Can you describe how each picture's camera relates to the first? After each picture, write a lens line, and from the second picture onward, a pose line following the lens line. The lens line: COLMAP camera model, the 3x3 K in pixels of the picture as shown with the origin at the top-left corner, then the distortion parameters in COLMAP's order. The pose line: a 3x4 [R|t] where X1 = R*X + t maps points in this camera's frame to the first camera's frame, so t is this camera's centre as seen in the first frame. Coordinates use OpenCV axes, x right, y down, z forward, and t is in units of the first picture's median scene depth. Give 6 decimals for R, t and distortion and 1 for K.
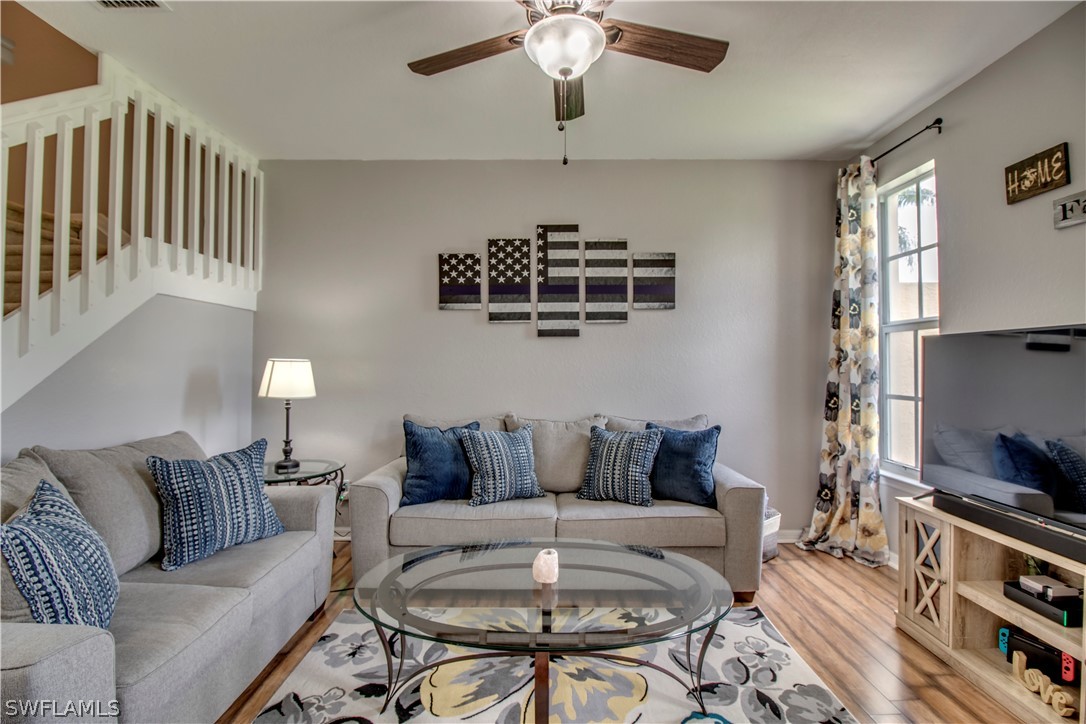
lens RADIAL K [[498.4, 0, 540.3], [0, 498.4, 357.6], [0, 0, 1]] dist [-0.009198, -0.007826]
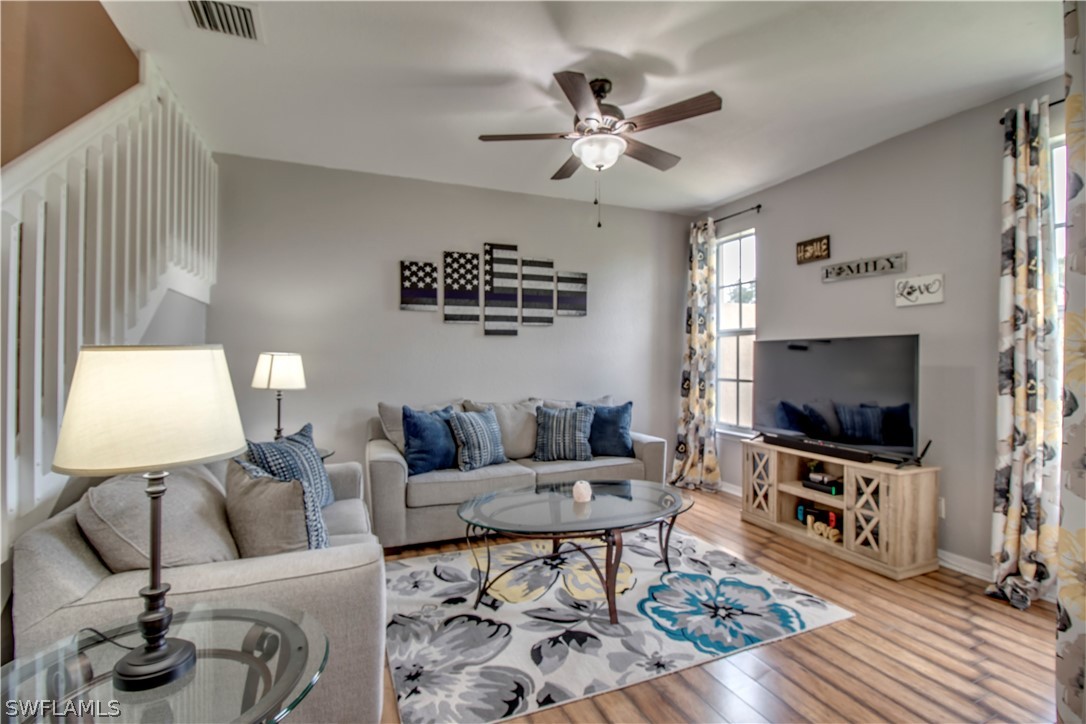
lens RADIAL K [[498.4, 0, 537.6], [0, 498.4, 360.3], [0, 0, 1]] dist [-0.009198, -0.007826]
pose [[0.926472, -0.001133, 0.376362, -0.390673], [-0.005564, 0.999845, 0.016706, -0.002386], [-0.376322, -0.017572, 0.926322, -0.196027]]
